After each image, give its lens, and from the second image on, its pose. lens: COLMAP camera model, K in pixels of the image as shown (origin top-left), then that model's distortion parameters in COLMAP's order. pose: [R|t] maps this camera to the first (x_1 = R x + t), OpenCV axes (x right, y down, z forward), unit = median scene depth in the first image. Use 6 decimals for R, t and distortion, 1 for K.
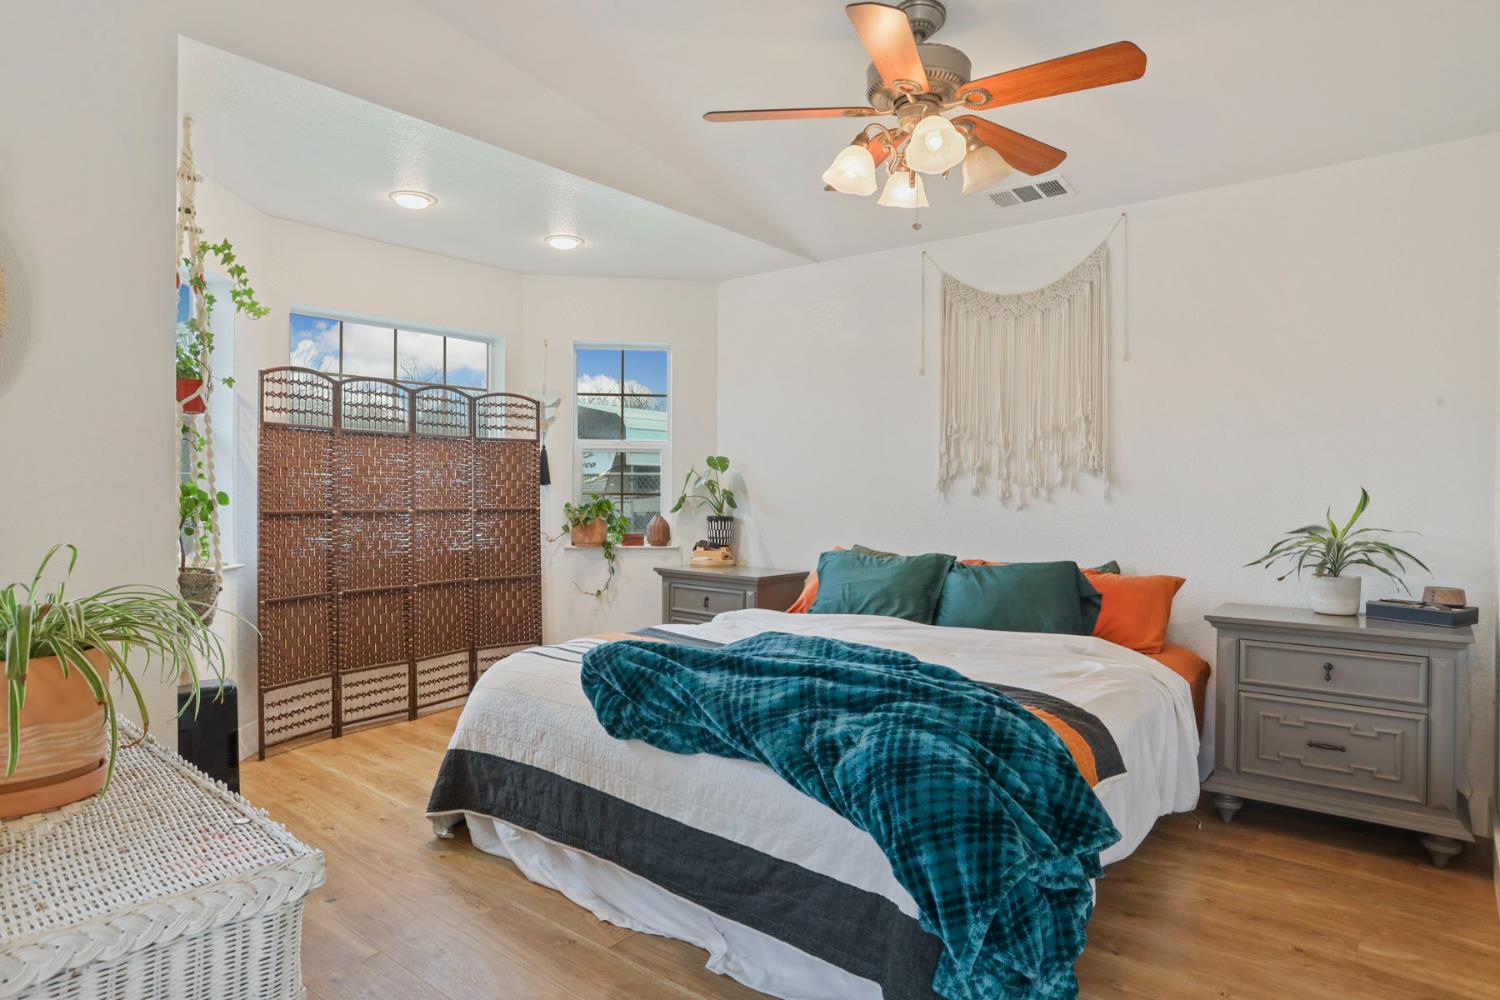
lens RADIAL K [[858.9, 0, 751.3], [0, 858.9, 493.5], [0, 0, 1]] dist [-0.001201, 0.000020]
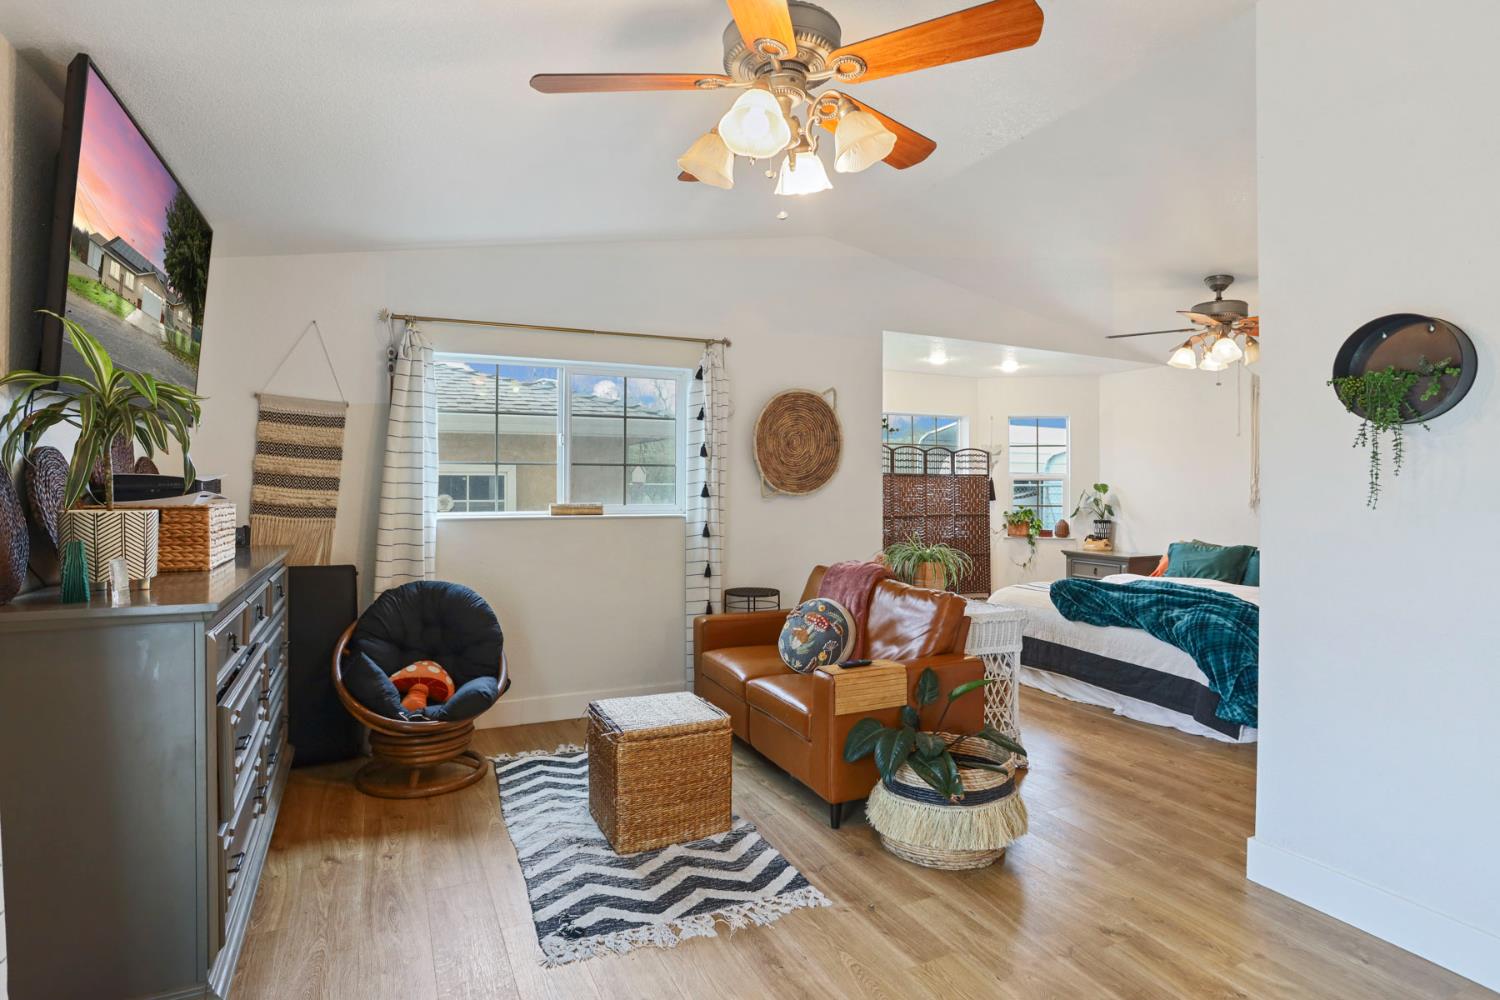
lens RADIAL K [[770.8, 0, 759.7], [0, 770.8, 484.2], [0, 0, 1]] dist [-0.035082, 0.004017]
pose [[0.912877, -0.004152, -0.408213, -0.067089], [0.001107, 0.999970, -0.007696, -0.058392], [0.408233, 0.006573, 0.912854, -1.104107]]
